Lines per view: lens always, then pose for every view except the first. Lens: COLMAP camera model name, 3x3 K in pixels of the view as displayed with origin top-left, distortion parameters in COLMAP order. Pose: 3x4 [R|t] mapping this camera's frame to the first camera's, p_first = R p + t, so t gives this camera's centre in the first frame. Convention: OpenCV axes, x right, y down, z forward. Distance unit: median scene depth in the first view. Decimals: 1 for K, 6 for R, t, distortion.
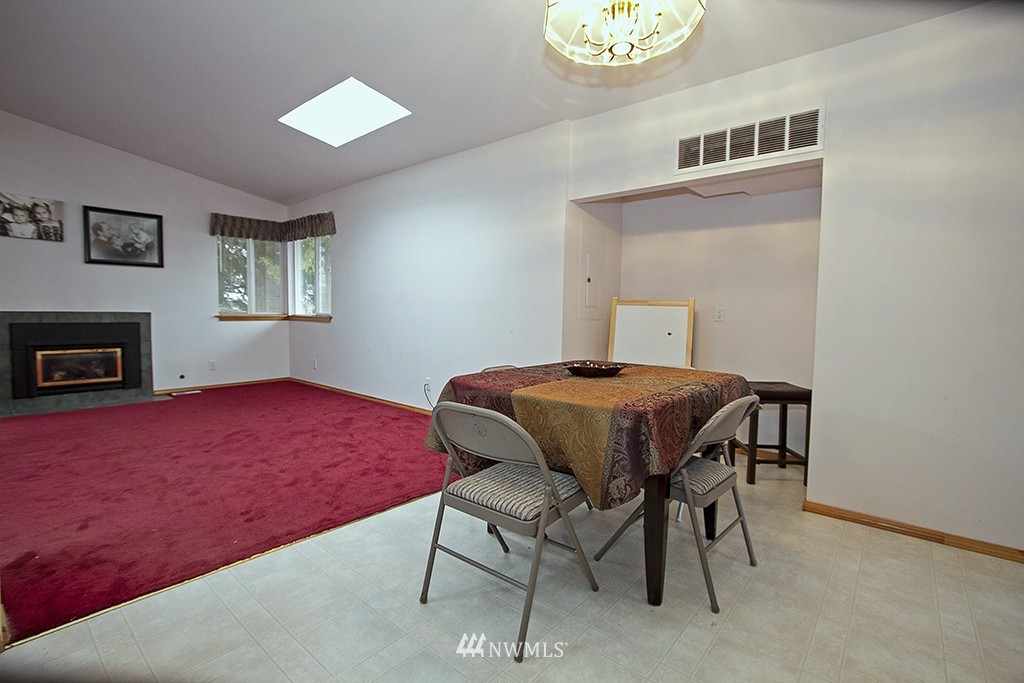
lens RADIAL K [[470.4, 0, 511.6], [0, 470.4, 340.7], [0, 0, 1]] dist [-0.004406, -0.000194]
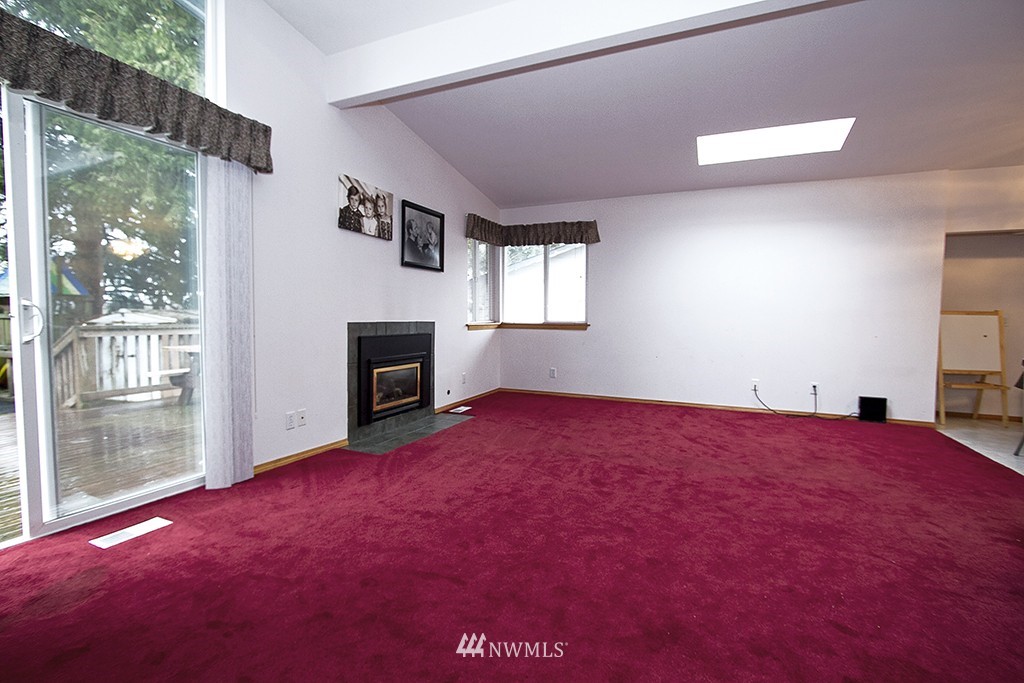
lens RADIAL K [[470.4, 0, 512.3], [0, 470.4, 343.3], [0, 0, 1]] dist [-0.004406, -0.000194]
pose [[0.951978, -0.021382, 0.305418, -0.970286], [0.021053, 0.999769, 0.004373, -0.021453], [-0.305441, 0.002267, 0.952208, 0.107517]]
